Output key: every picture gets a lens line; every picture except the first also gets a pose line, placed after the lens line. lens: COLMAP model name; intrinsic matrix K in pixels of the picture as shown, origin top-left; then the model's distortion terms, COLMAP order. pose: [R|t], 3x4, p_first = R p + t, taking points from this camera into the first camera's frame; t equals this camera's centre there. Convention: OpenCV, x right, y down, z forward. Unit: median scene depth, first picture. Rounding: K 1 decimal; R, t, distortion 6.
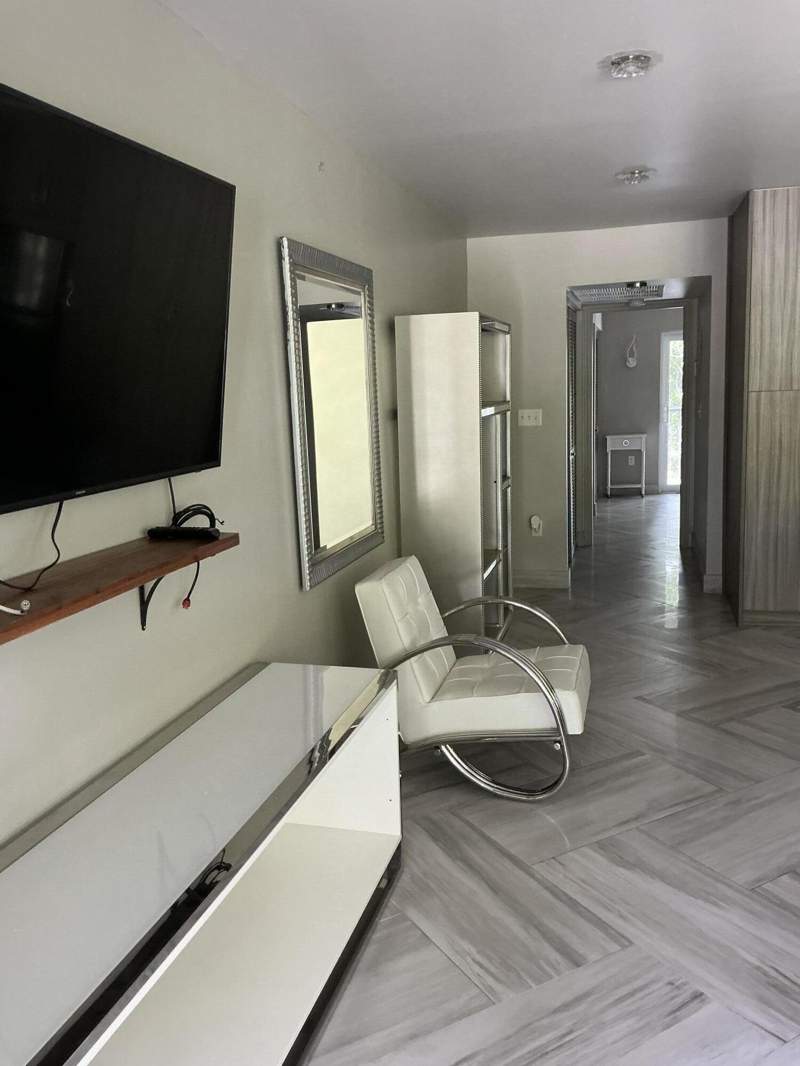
lens RADIAL K [[894.0, 0, 400.0], [0, 894.0, 533.0], [0, 0, 1]] dist [-0.006232, -0.006535]
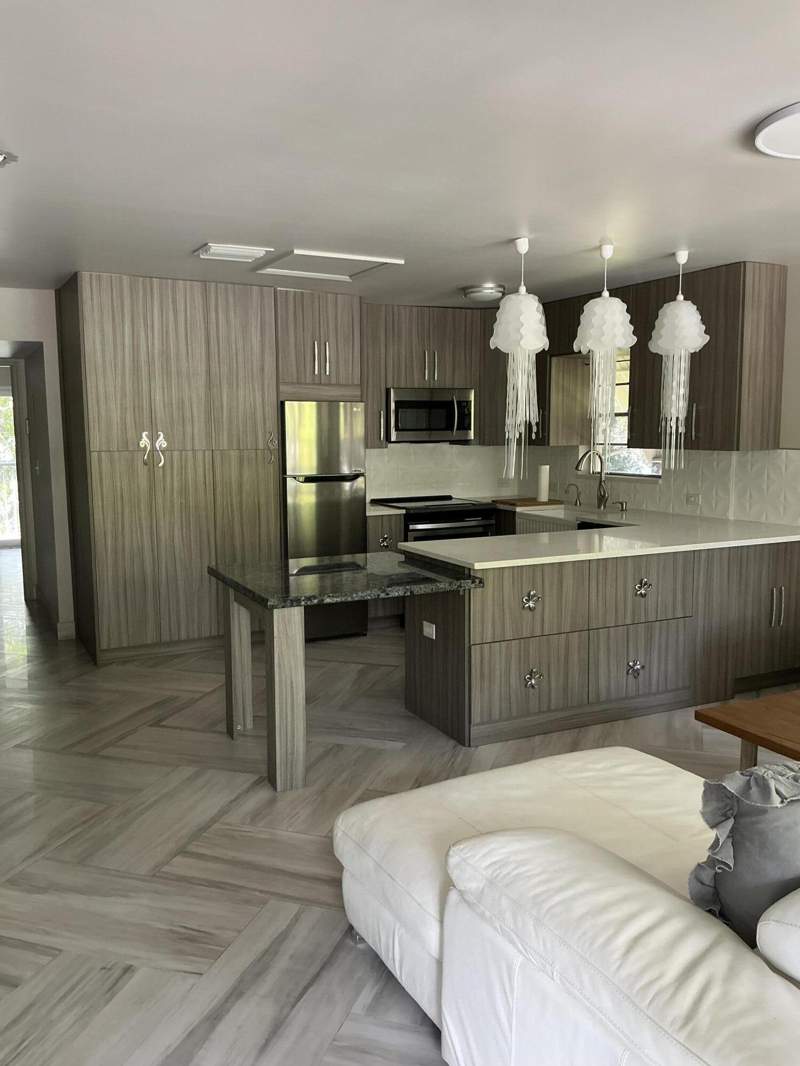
lens RADIAL K [[894.0, 0, 400.0], [0, 894.0, 533.0], [0, 0, 1]] dist [-0.006232, -0.006535]
pose [[0.740530, -0.046488, 0.670413, -0.093594], [0.086626, 0.995885, -0.026629, 0.006242], [-0.666416, 0.077795, 0.741510, -0.089376]]
